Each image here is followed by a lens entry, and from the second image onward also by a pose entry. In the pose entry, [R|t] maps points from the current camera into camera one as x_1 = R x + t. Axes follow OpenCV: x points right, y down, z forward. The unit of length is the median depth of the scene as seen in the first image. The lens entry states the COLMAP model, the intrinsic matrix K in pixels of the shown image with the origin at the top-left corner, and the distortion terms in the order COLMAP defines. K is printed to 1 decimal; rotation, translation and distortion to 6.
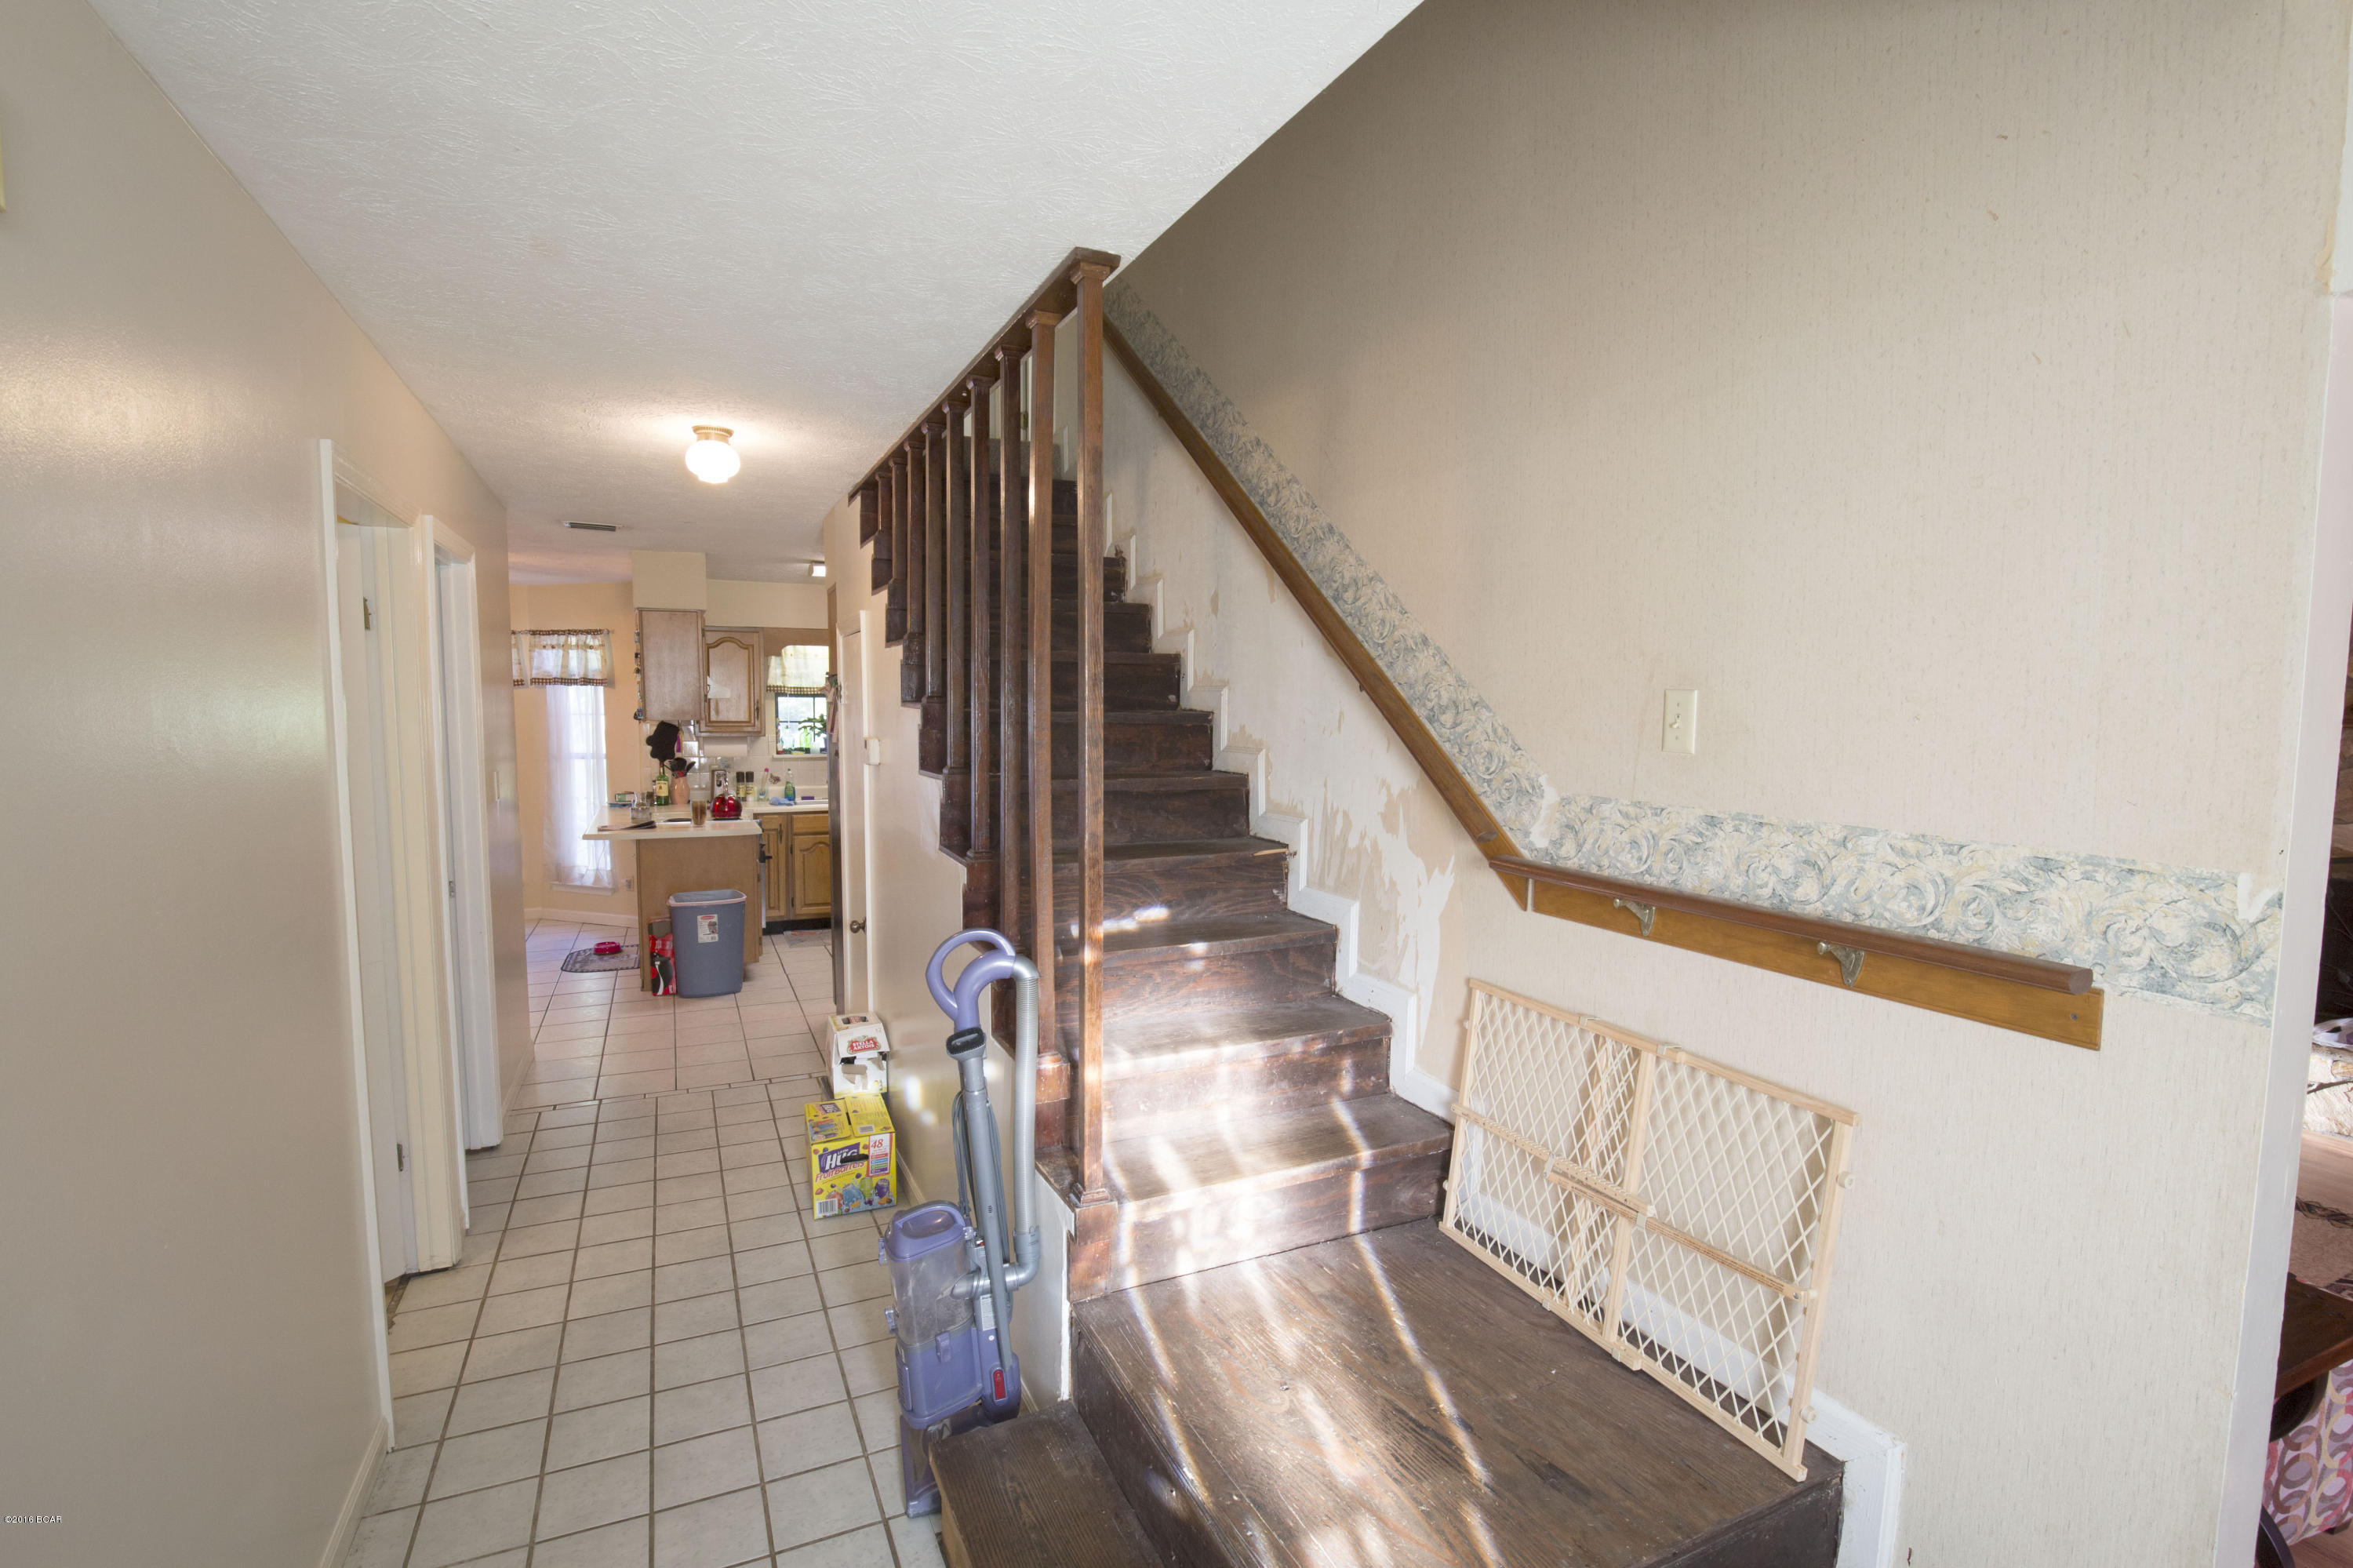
lens RADIAL K [[1089.0, 0, 1180.7], [0, 1089.0, 792.3], [0, 0, 1]] dist [-0.040169, 0.010631]
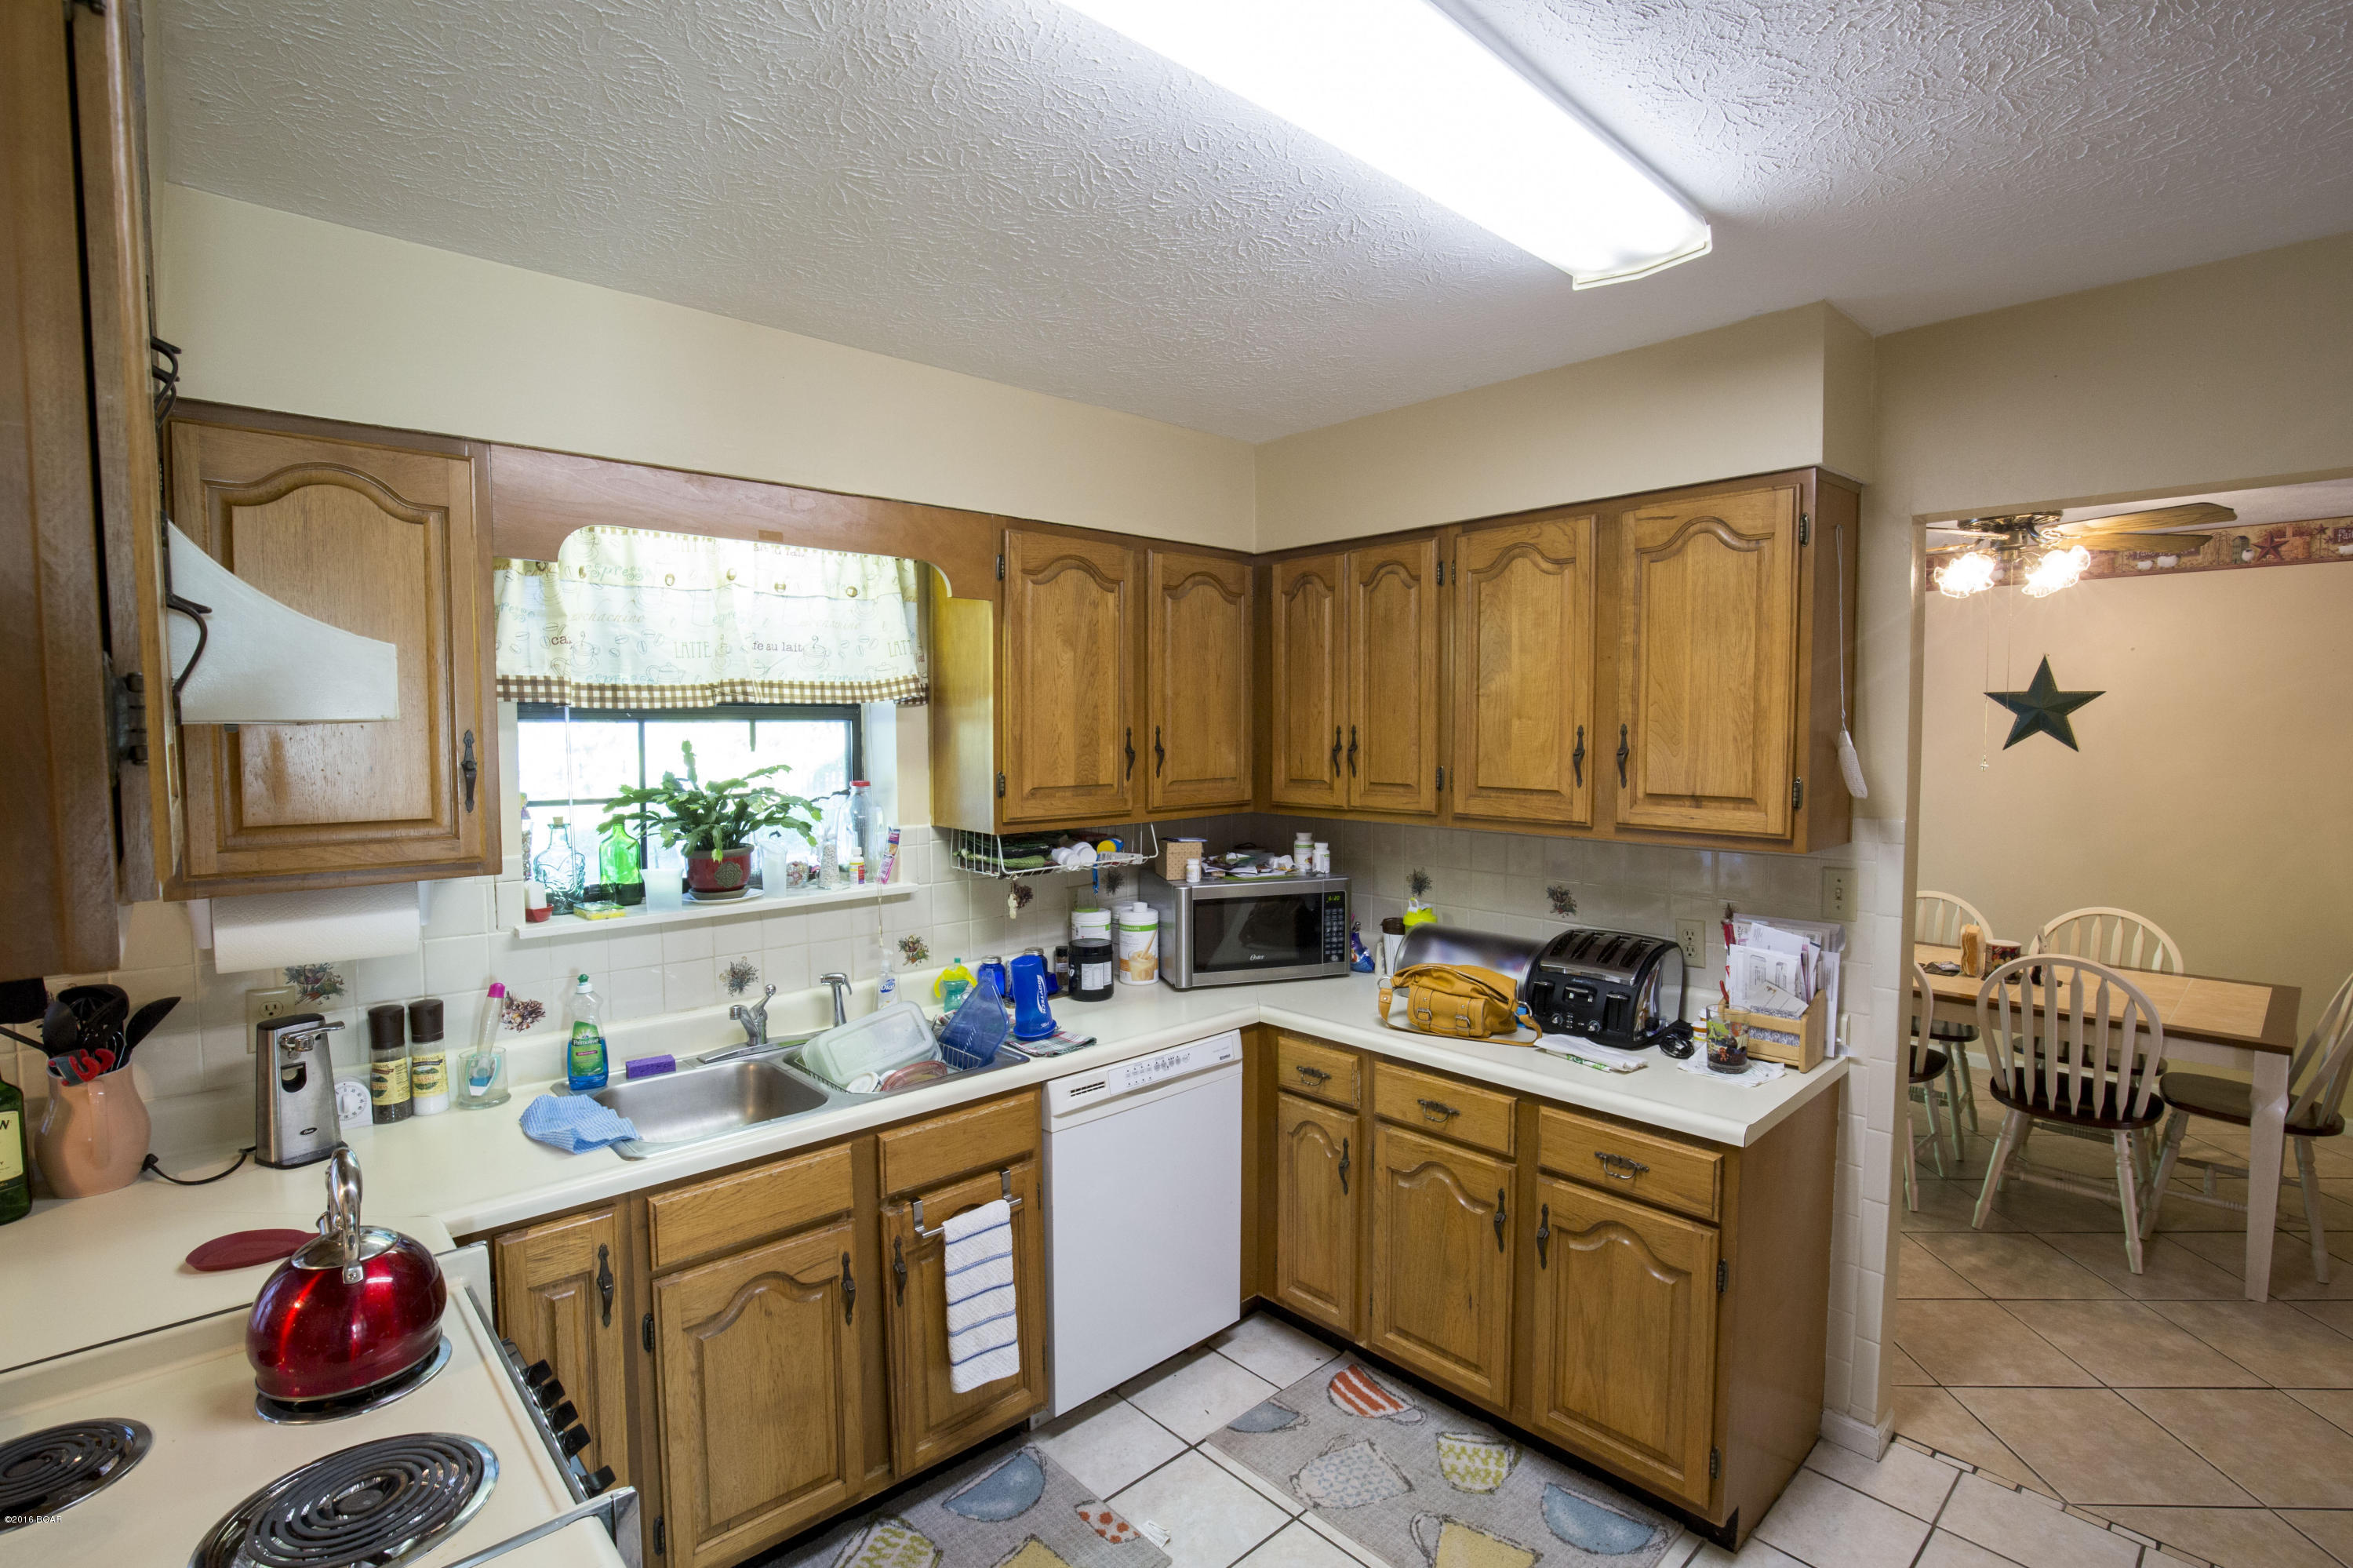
lens RADIAL K [[1089.0, 0, 1180.7], [0, 1089.0, 792.3], [0, 0, 1]] dist [-0.040169, 0.010631]
pose [[0.953520, -0.025103, 0.300283, -0.303104], [0.030929, 0.999414, -0.014663, -0.061656], [-0.299739, 0.023269, 0.953737, 0.702887]]
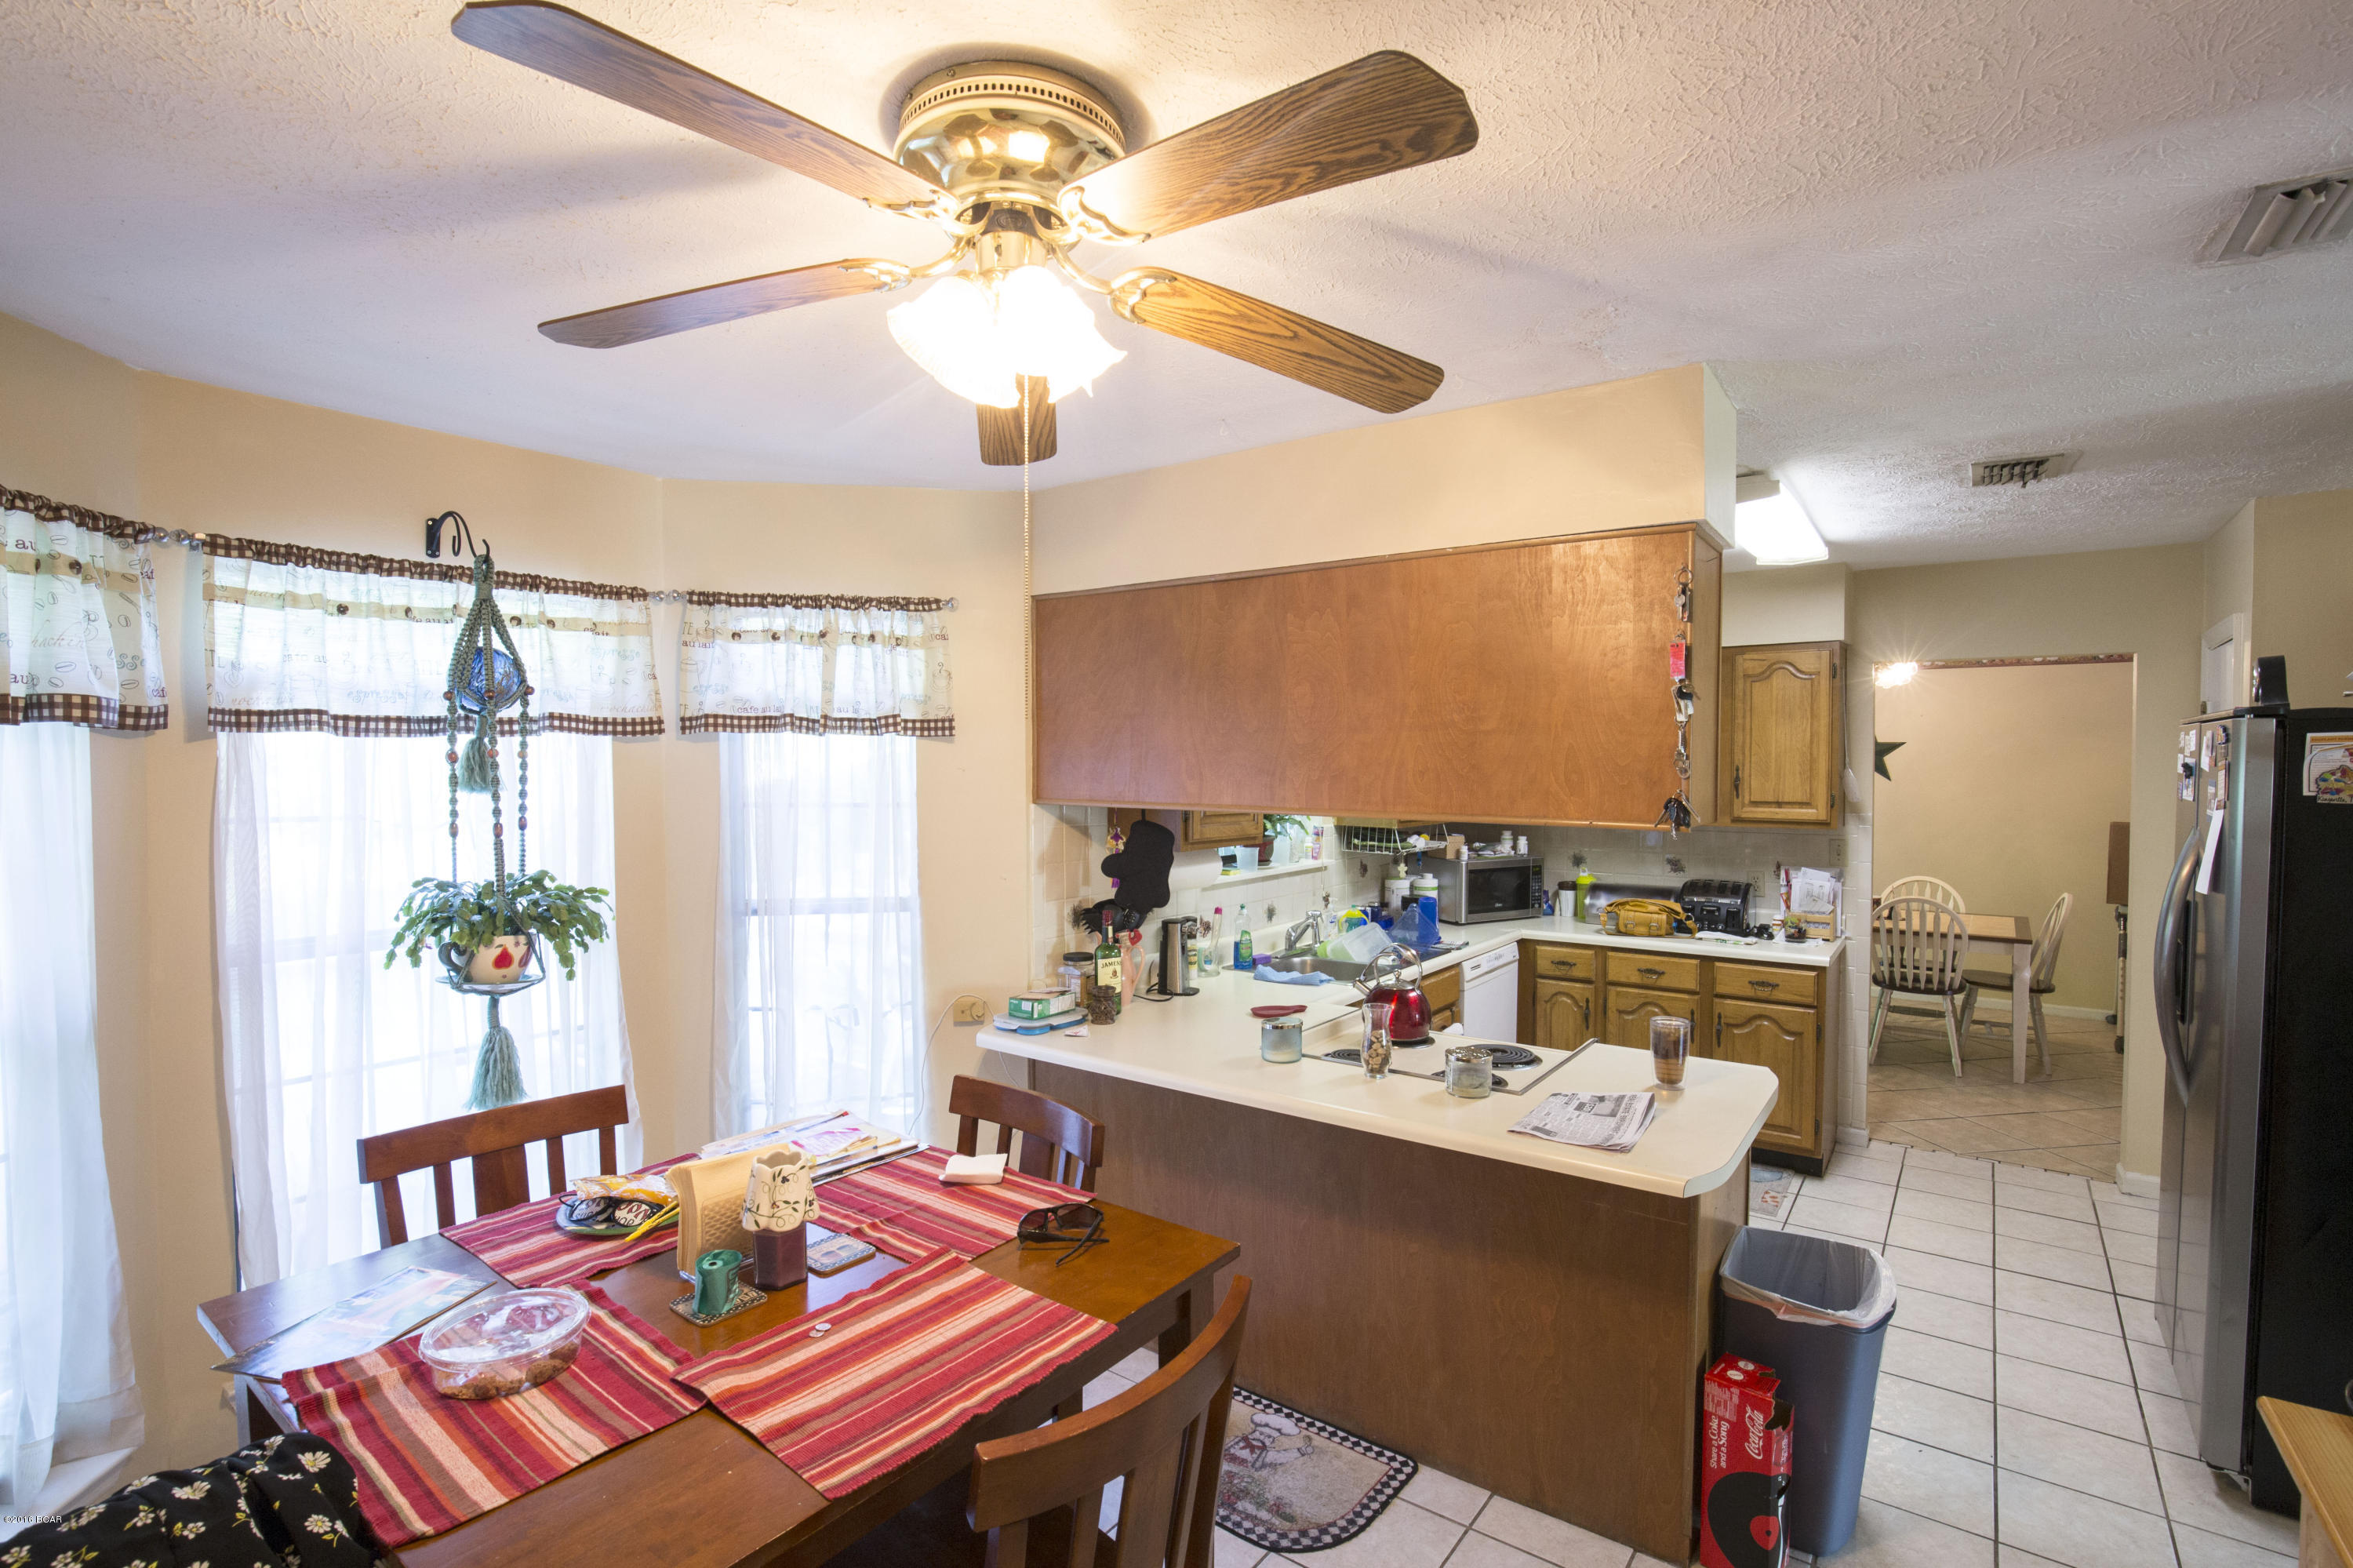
lens RADIAL K [[1084.9, 0, 1183.5], [0, 1084.9, 792.8], [0, 0, 1]] dist [-0.039619, 0.008172]
pose [[0.886093, -0.018021, 0.463157, -0.631280], [0.041197, 0.998351, -0.039971, -0.055706], [-0.461673, 0.054499, 0.885374, 0.579673]]
